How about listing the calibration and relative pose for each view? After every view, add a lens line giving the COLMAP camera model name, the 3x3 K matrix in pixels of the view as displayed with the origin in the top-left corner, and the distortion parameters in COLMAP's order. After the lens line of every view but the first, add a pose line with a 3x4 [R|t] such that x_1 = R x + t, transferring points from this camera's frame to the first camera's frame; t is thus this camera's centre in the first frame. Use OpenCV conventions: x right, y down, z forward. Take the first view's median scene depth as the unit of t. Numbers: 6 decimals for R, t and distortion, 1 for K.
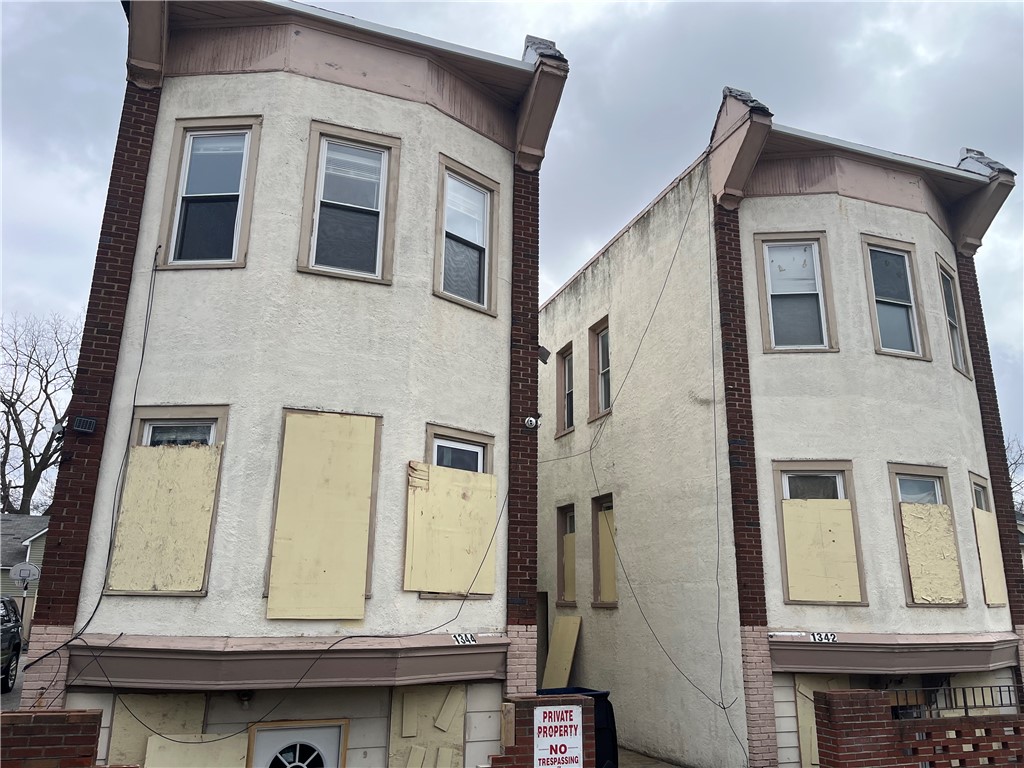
lens RADIAL K [[778.7, 0, 511.3], [0, 778.7, 381.8], [0, 0, 1]] dist [-0.001966, -0.000984]
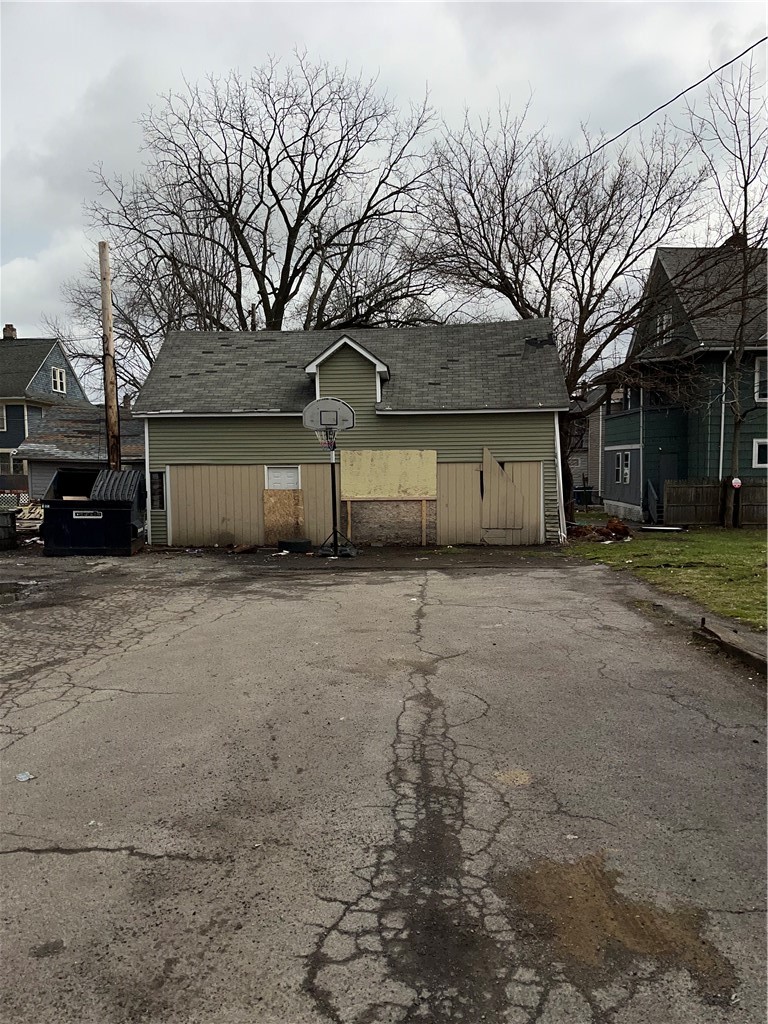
lens RADIAL K [[778.7, 0, 384.3], [0, 778.7, 514.2], [0, 0, 1]] dist [-0.001966, -0.000984]
pose [[0.925094, -0.004139, -0.379716, -0.241015], [0.127246, 0.945509, 0.299701, 0.095468], [0.357785, -0.325569, 0.875211, 0.331214]]
